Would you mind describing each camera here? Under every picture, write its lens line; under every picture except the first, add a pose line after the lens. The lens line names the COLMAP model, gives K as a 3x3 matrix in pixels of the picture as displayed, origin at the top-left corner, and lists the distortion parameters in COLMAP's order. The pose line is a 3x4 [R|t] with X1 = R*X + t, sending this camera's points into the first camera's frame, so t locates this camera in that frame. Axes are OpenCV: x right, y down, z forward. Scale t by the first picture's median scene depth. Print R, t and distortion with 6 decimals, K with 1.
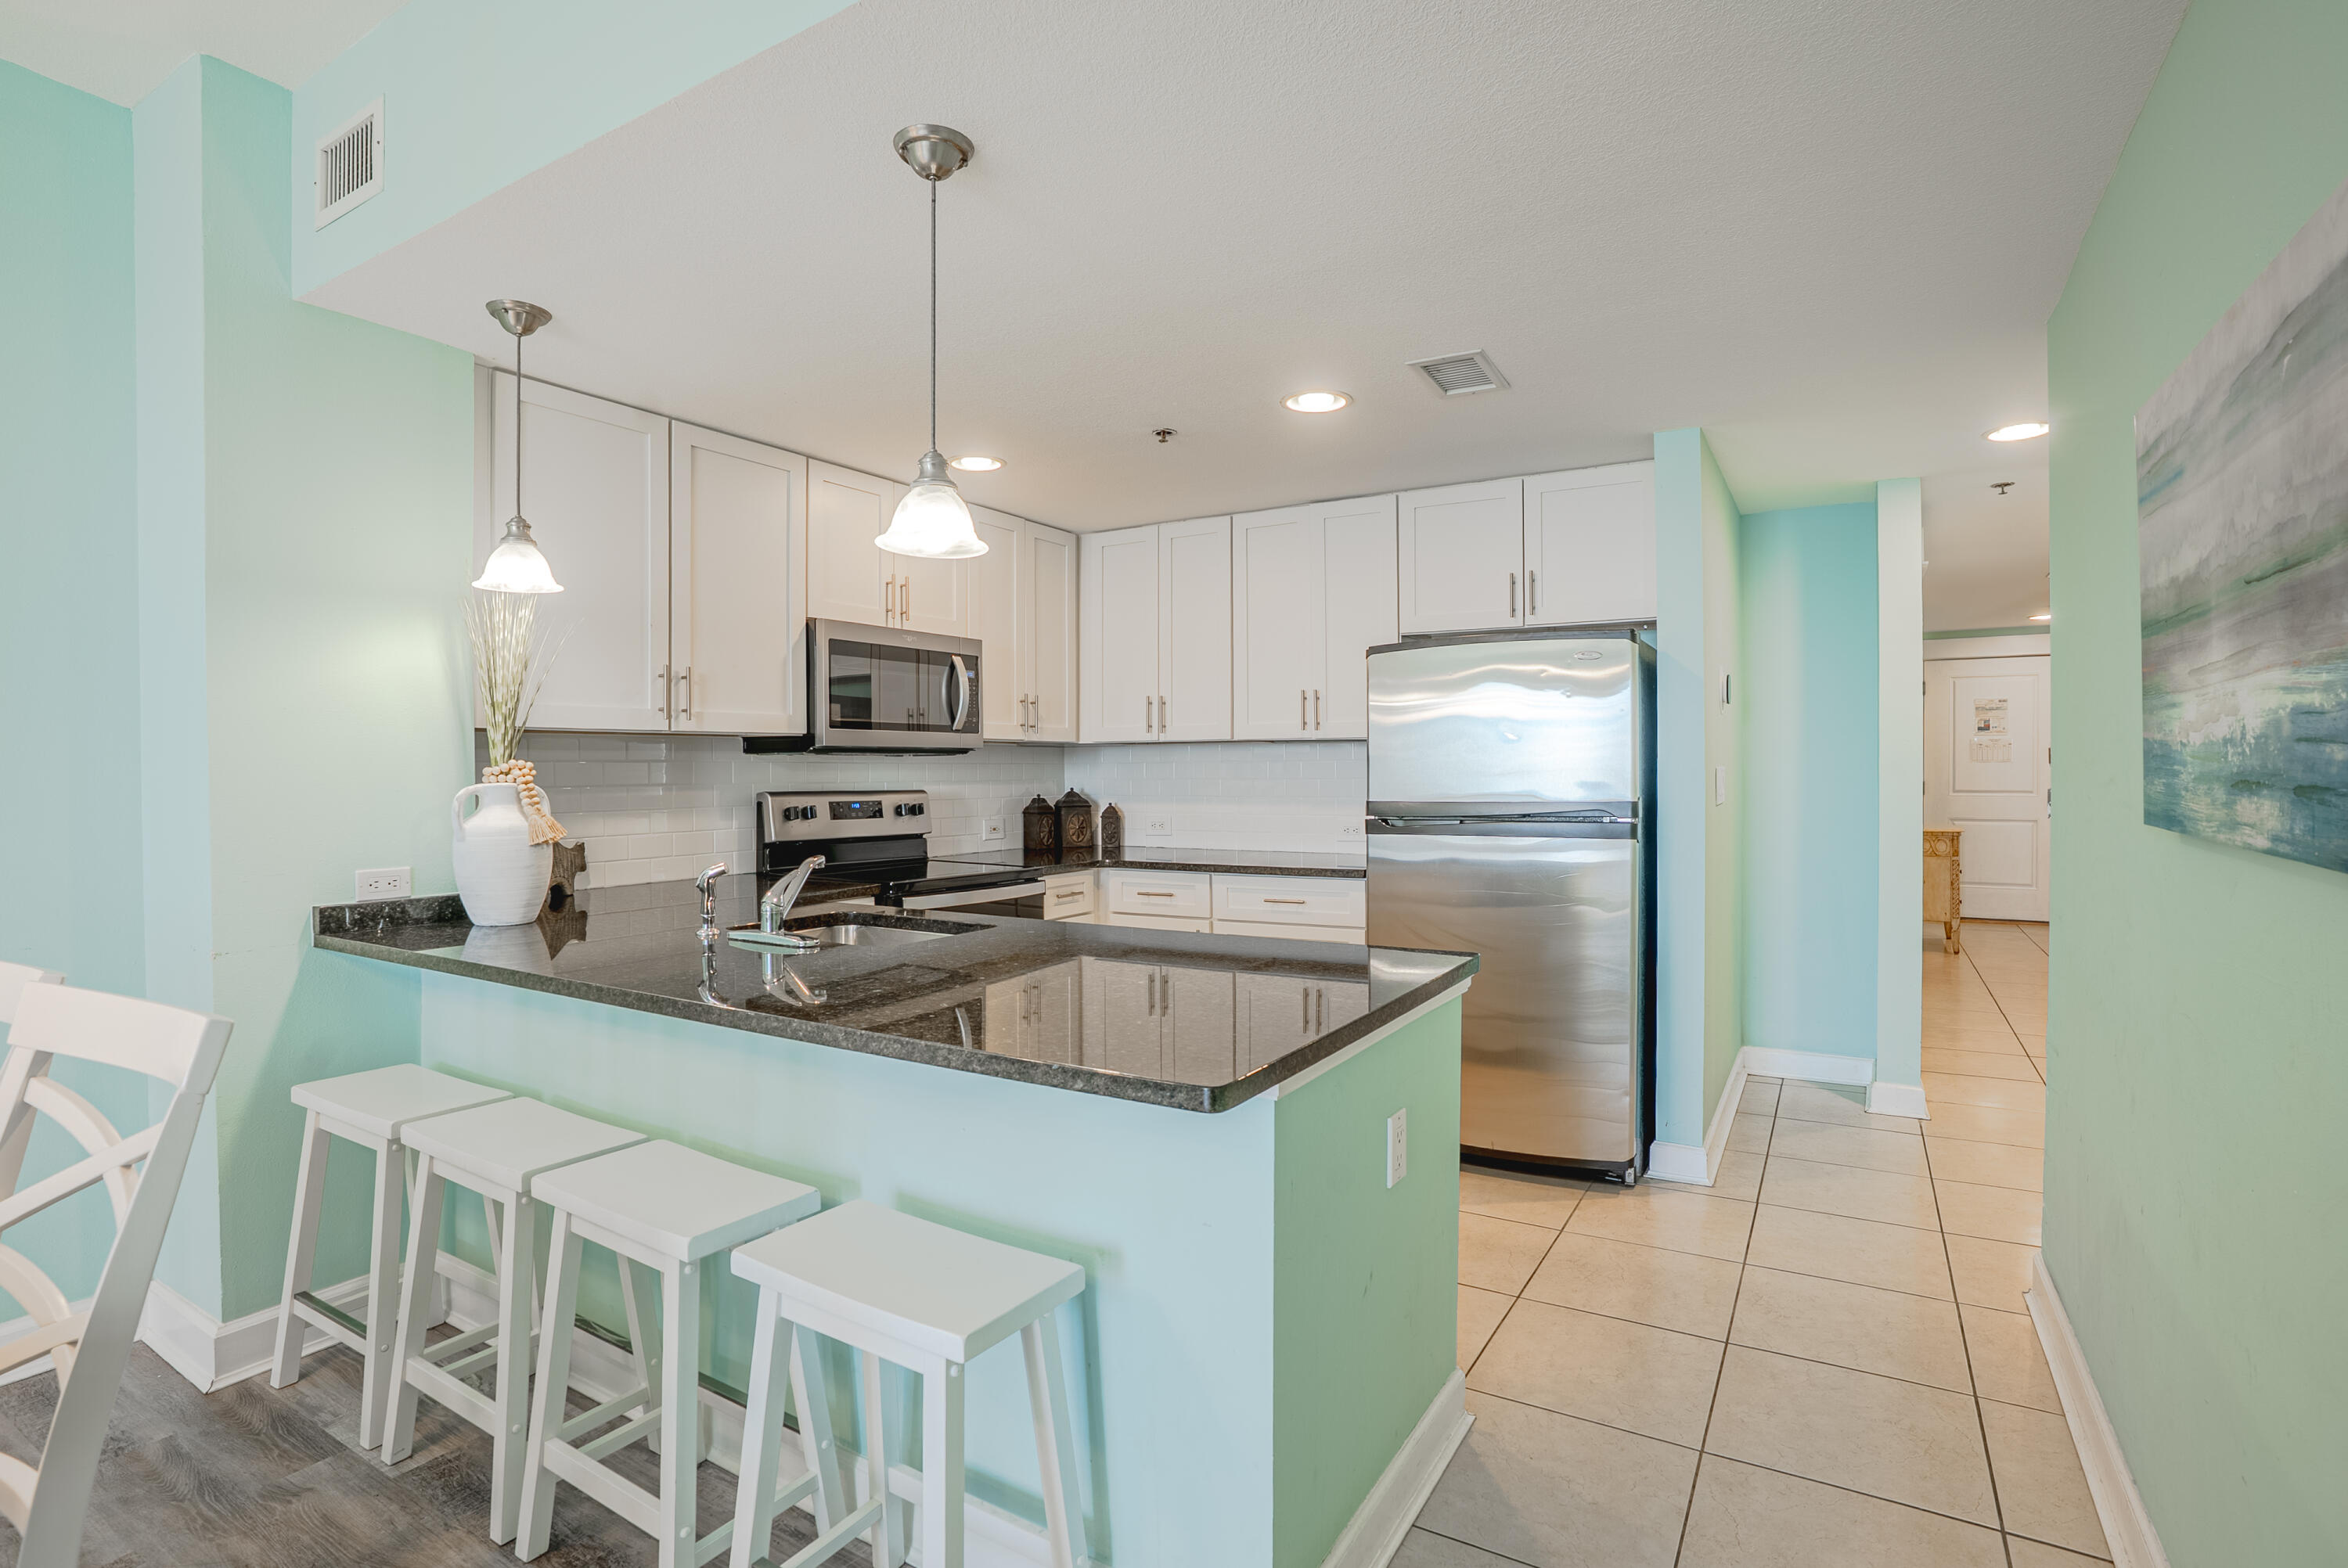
lens RADIAL K [[1104.4, 0, 1169.6], [0, 1104.4, 773.9], [0, 0, 1]] dist [-0.049085, 0.012542]
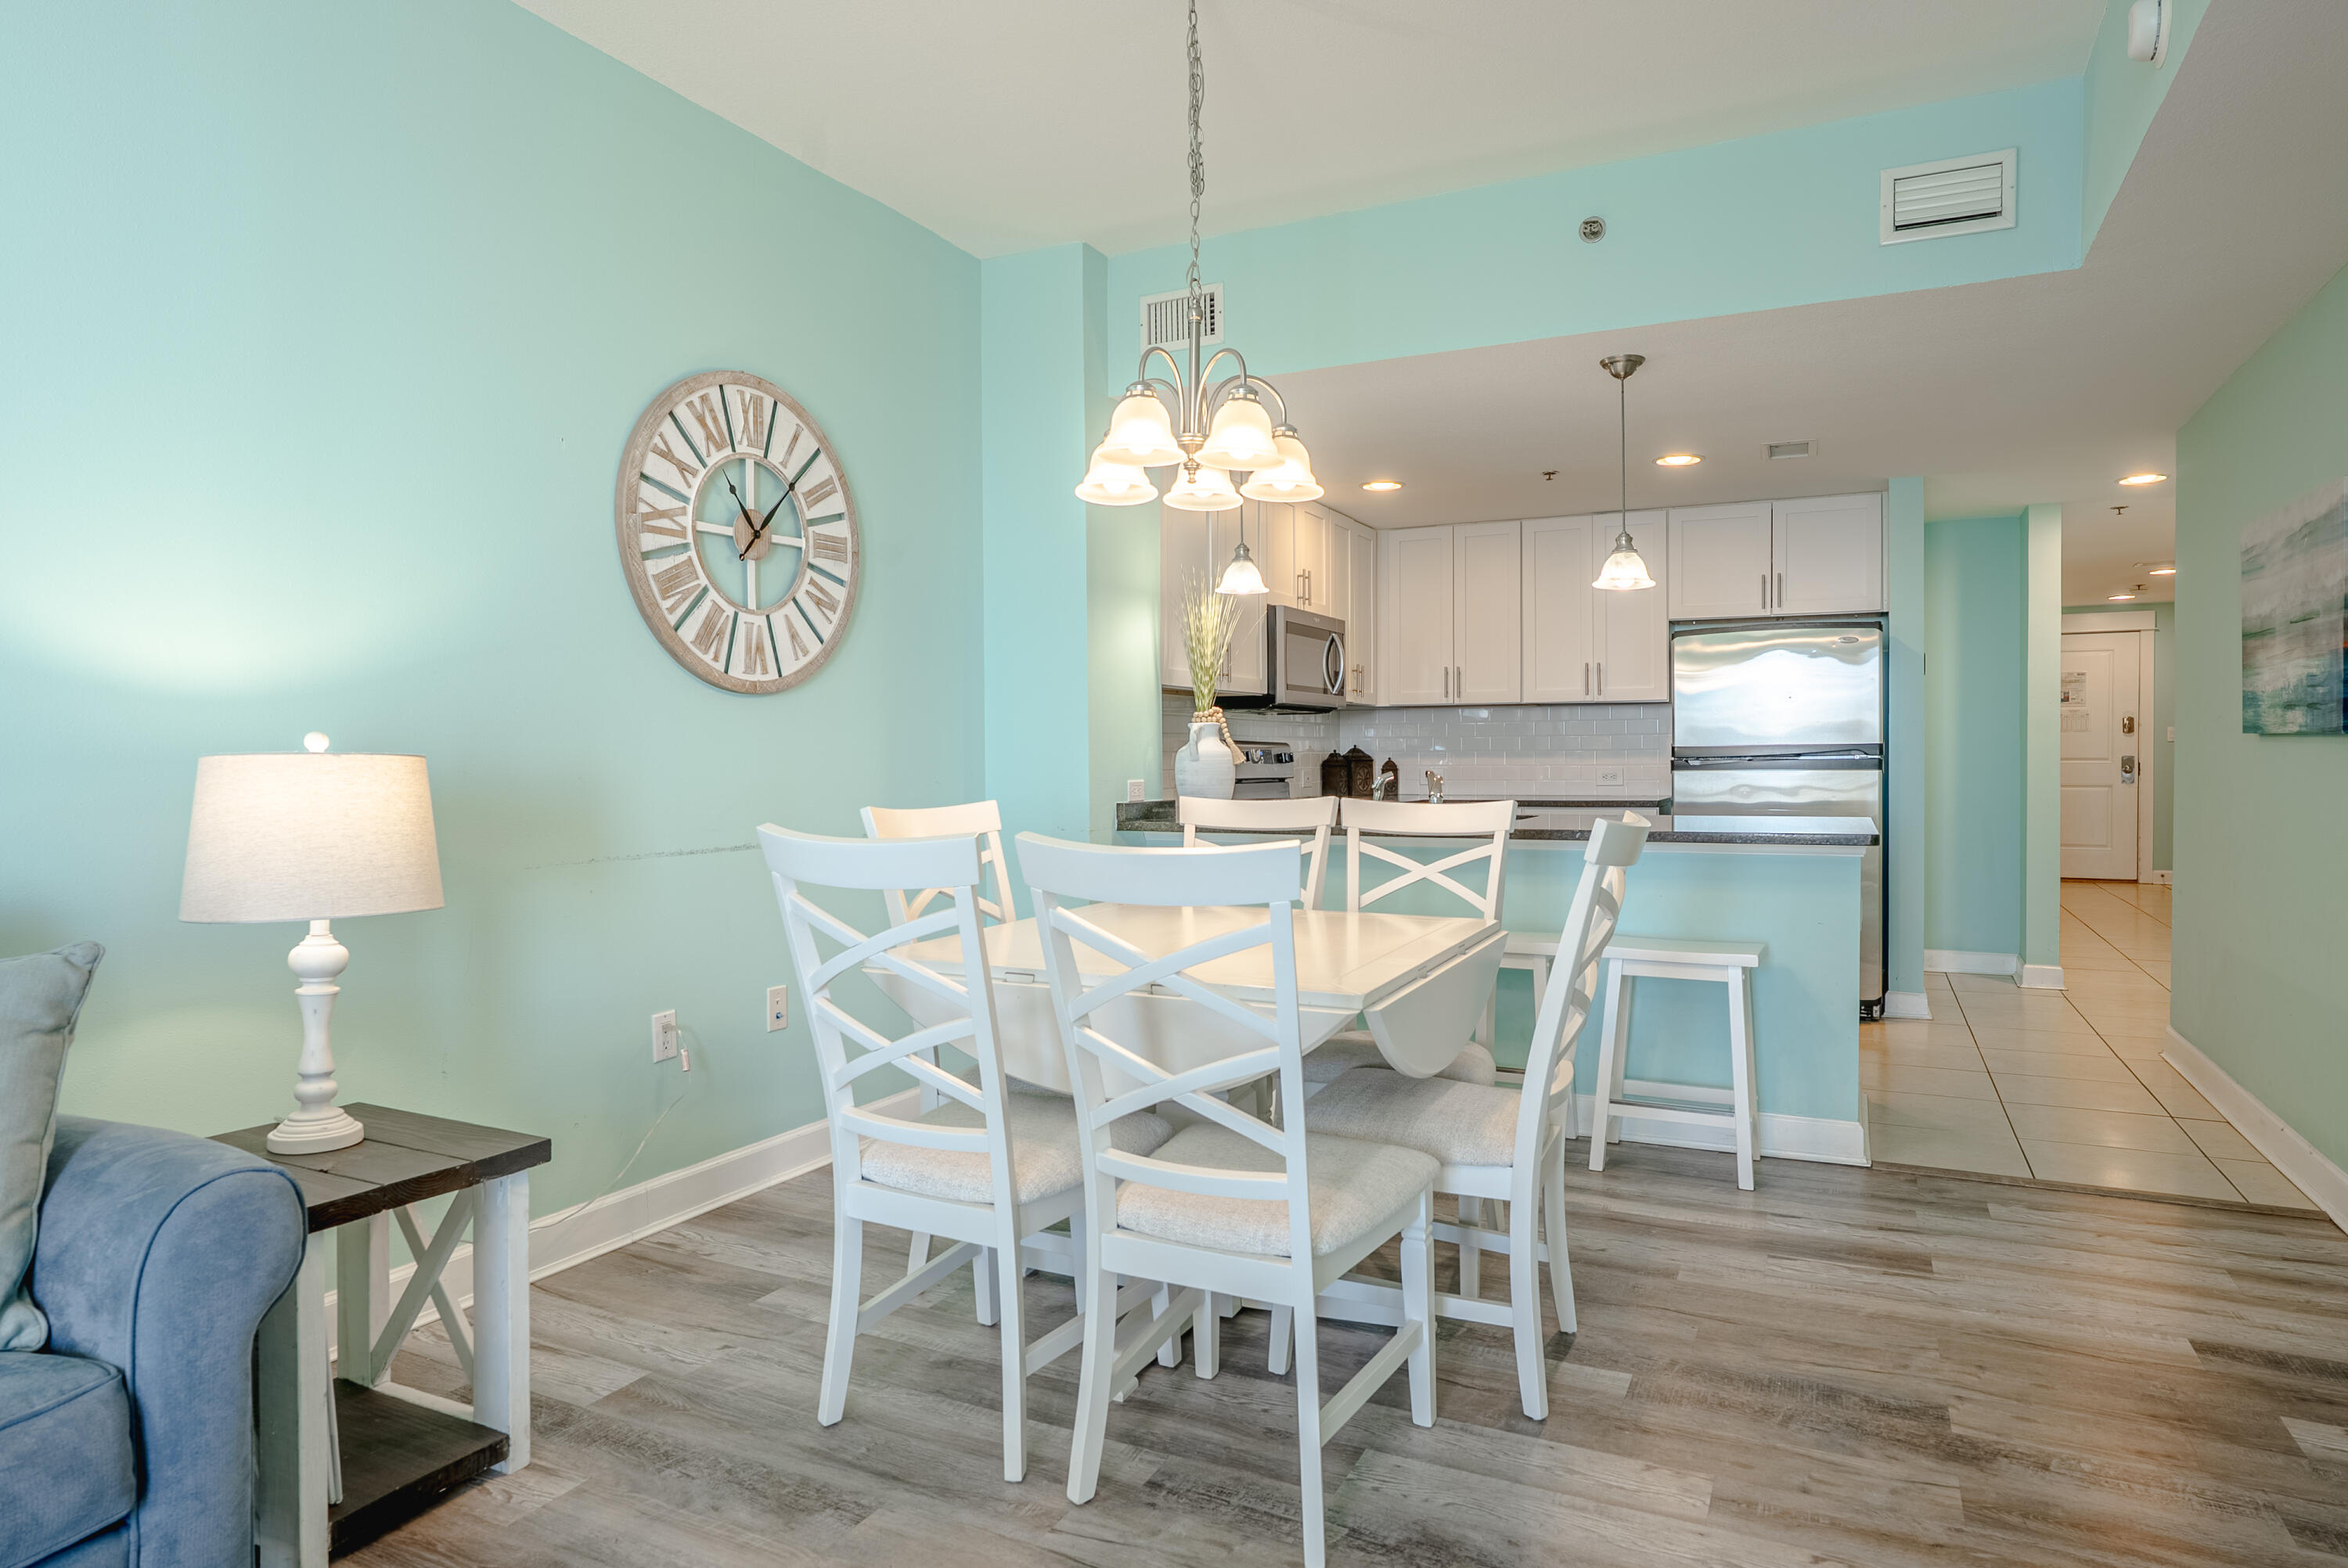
lens RADIAL K [[1330.7, 0, 1181.0], [0, 1330.7, 769.8], [0, 0, 1]] dist [-0.036485, 0.023272]
pose [[0.996663, -0.001761, 0.081608, -0.527038], [0.001150, 0.999971, 0.007526, 0.039179], [-0.081619, -0.007407, 0.996636, -0.534474]]
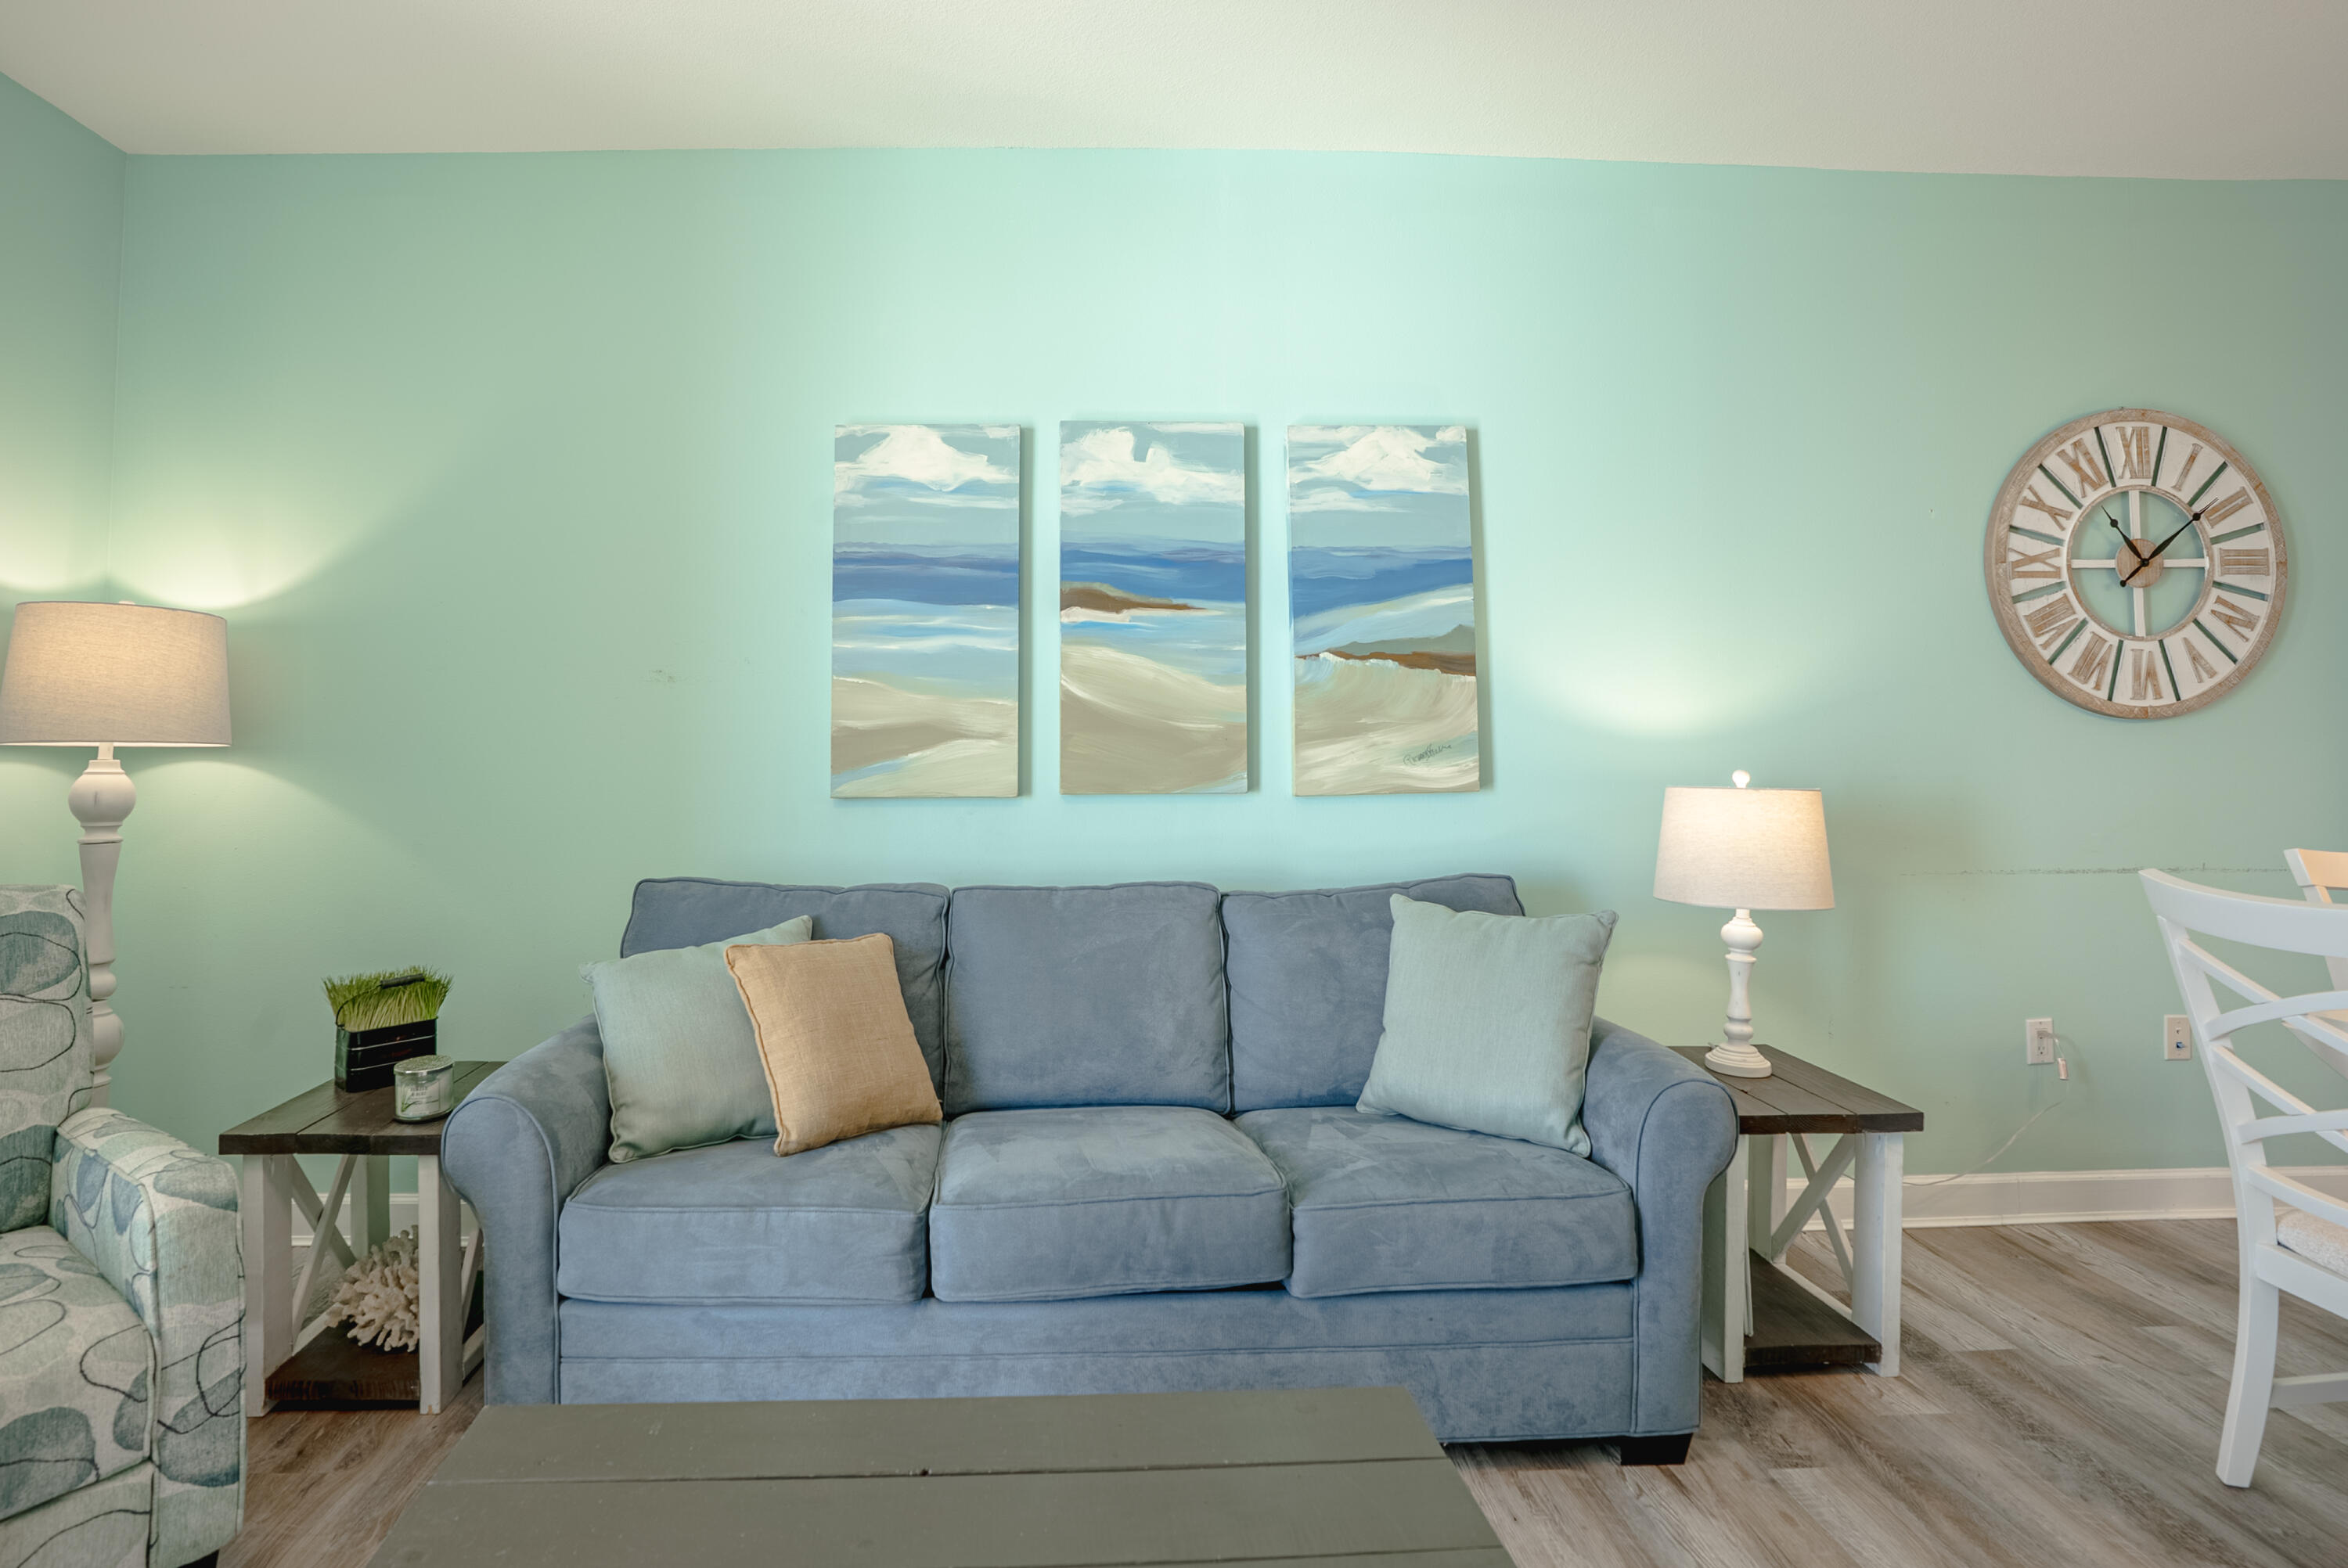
lens RADIAL K [[1104.4, 0, 1120.7], [0, 1104.4, 723.7], [0, 0, 1]] dist [-0.049085, 0.012542]
pose [[0.538501, -0.018244, -0.842428, -0.504847], [-0.004505, 0.999689, -0.024529, 0.017390], [0.842613, 0.017004, 0.538251, -0.596827]]
